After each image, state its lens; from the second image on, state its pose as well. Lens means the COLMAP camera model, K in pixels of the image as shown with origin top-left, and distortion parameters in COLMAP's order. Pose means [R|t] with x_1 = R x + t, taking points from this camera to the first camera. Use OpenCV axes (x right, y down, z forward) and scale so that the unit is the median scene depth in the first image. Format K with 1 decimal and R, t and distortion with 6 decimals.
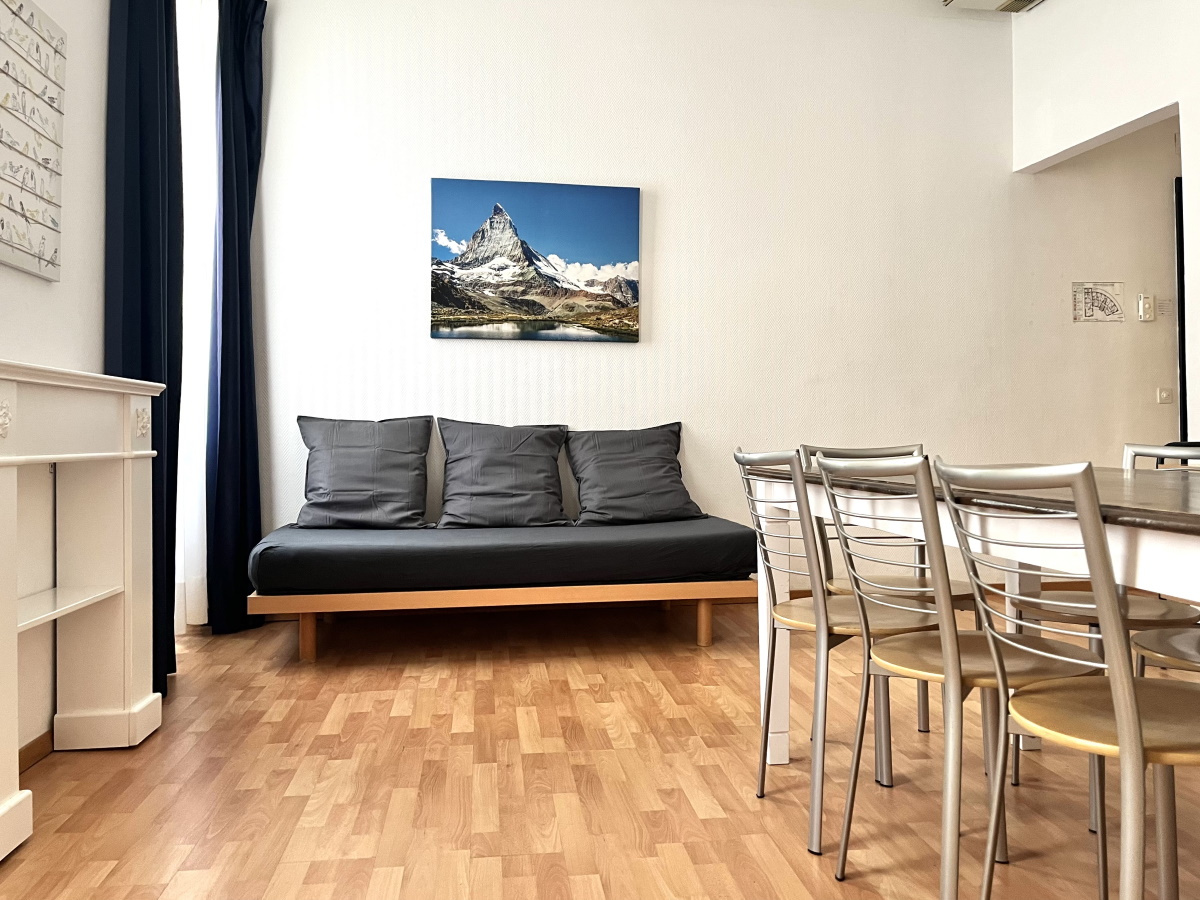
lens RADIAL K [[943.7, 0, 597.6], [0, 943.7, 444.1], [0, 0, 1]] dist [0.058515, -0.024906]
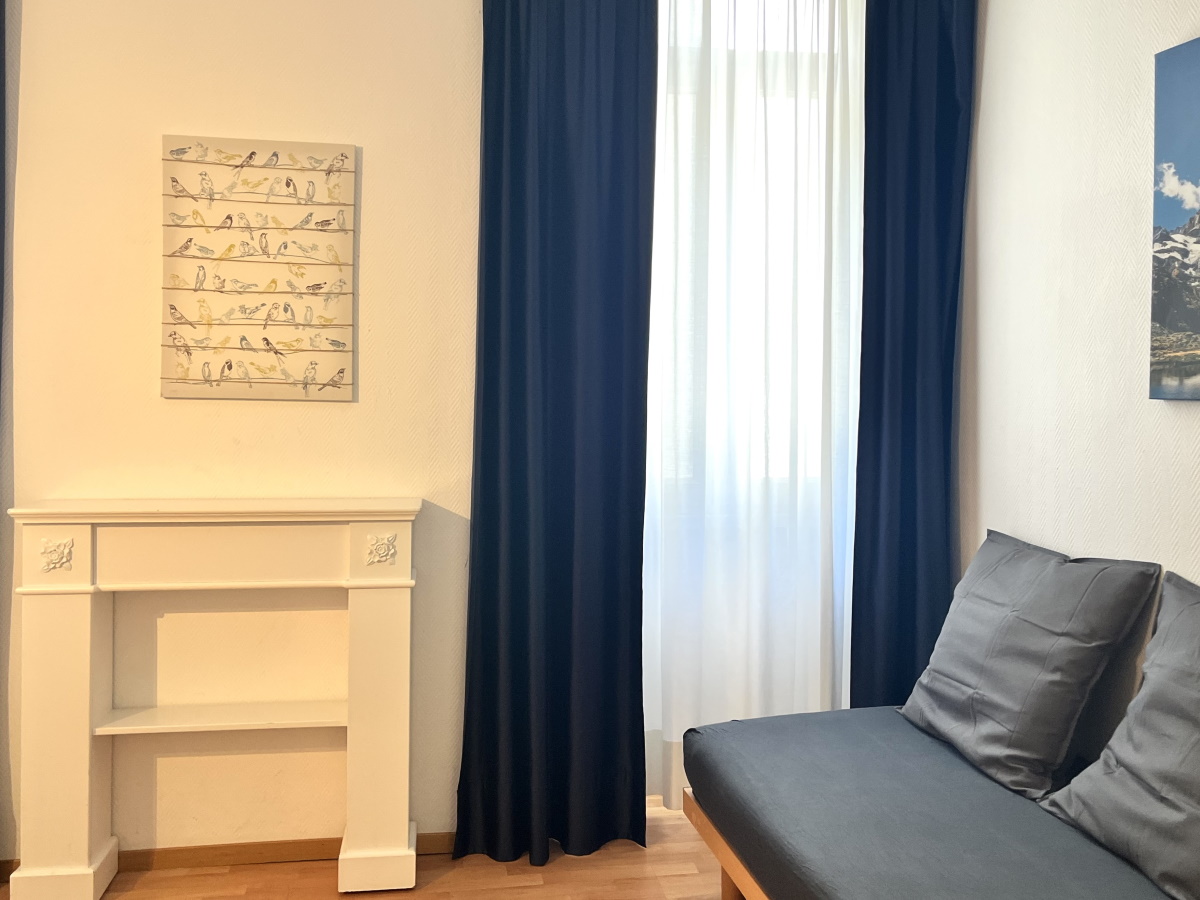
lens RADIAL K [[1075.8, 0, 599.1], [0, 1075.8, 445.6], [0, 0, 1]] dist [0.068093, -0.033570]
pose [[0.075130, 0.055415, -0.995633, 0.349639], [-0.027573, 0.998188, 0.053476, -0.114090], [0.996792, 0.023435, 0.076521, 0.707686]]
